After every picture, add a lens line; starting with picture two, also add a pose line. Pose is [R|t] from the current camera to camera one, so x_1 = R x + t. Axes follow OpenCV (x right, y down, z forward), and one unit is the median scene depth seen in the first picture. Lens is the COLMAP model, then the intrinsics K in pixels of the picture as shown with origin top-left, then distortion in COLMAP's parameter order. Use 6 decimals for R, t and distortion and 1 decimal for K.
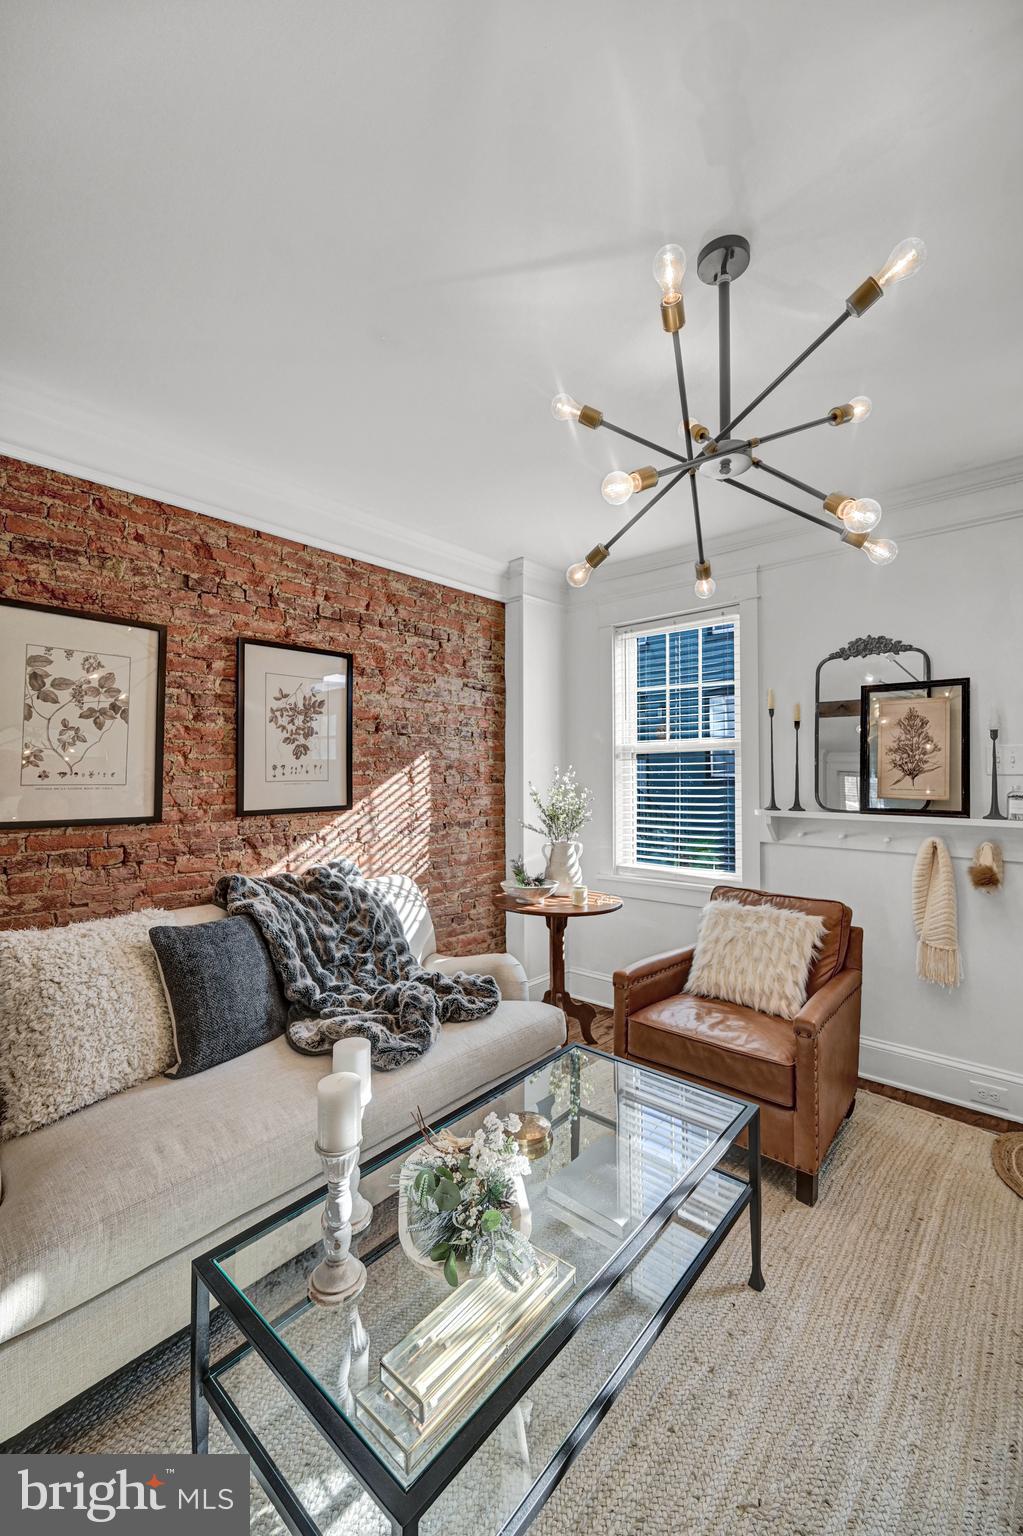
lens RADIAL K [[612.3, 0, 510.0], [0, 612.3, 757.0], [0, 0, 1]] dist [-0.000533, -0.000076]
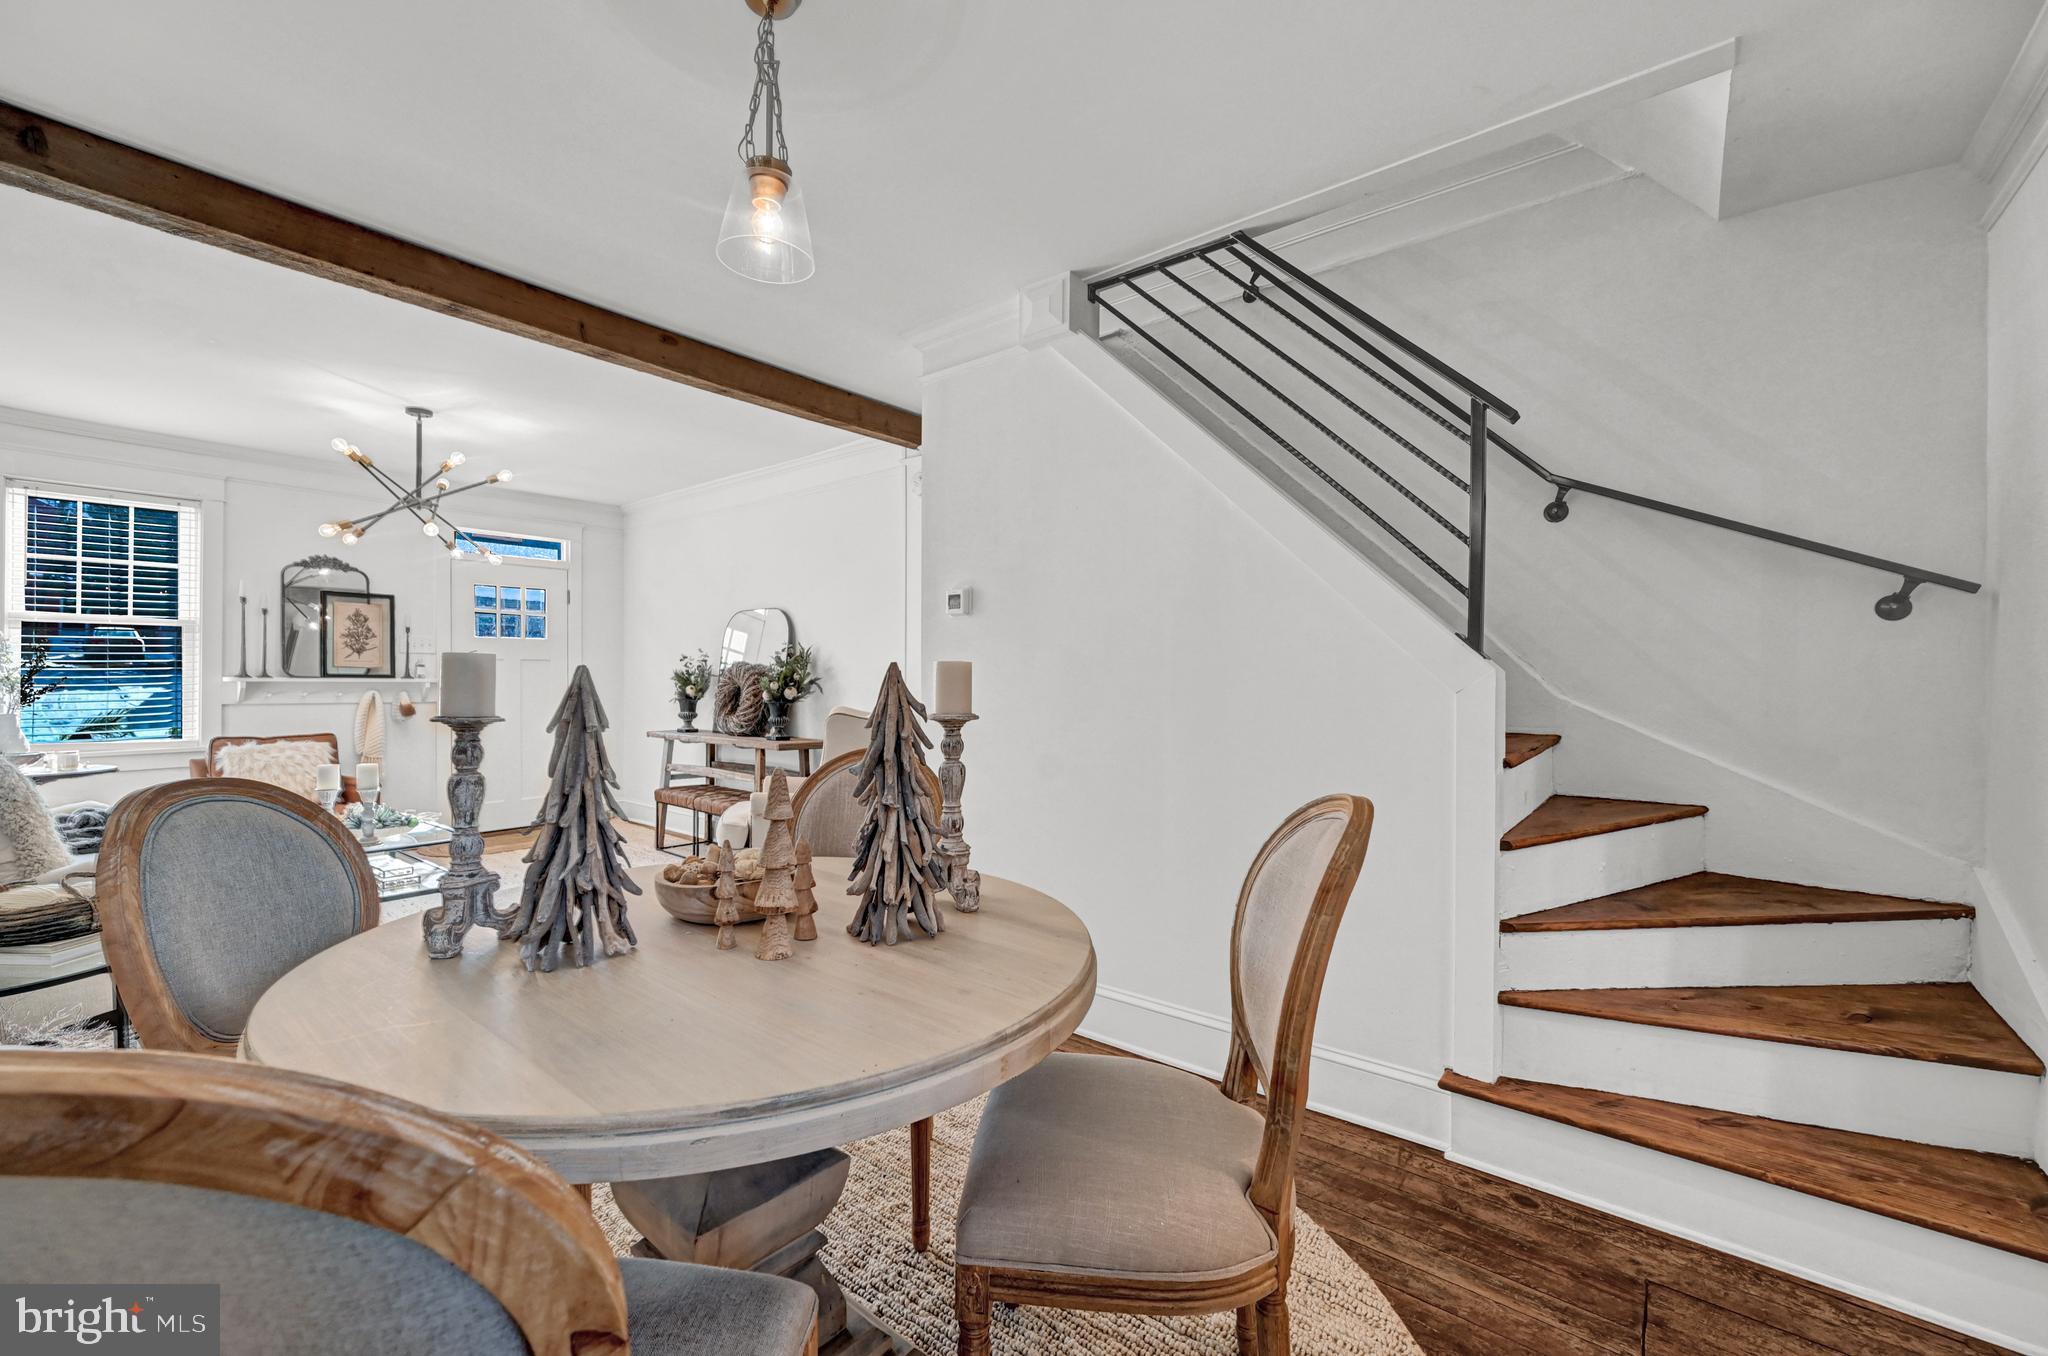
lens RADIAL K [[824.4, 0, 1014.7], [0, 824.4, 675.9], [0, 0, 1]] dist [-0.000594, 0.000403]
pose [[-0.042750, 0.005595, 0.999070, -1.504747], [-0.030814, 0.999501, -0.006916, 0.052502], [-0.998610, -0.031081, -0.042557, -0.580756]]
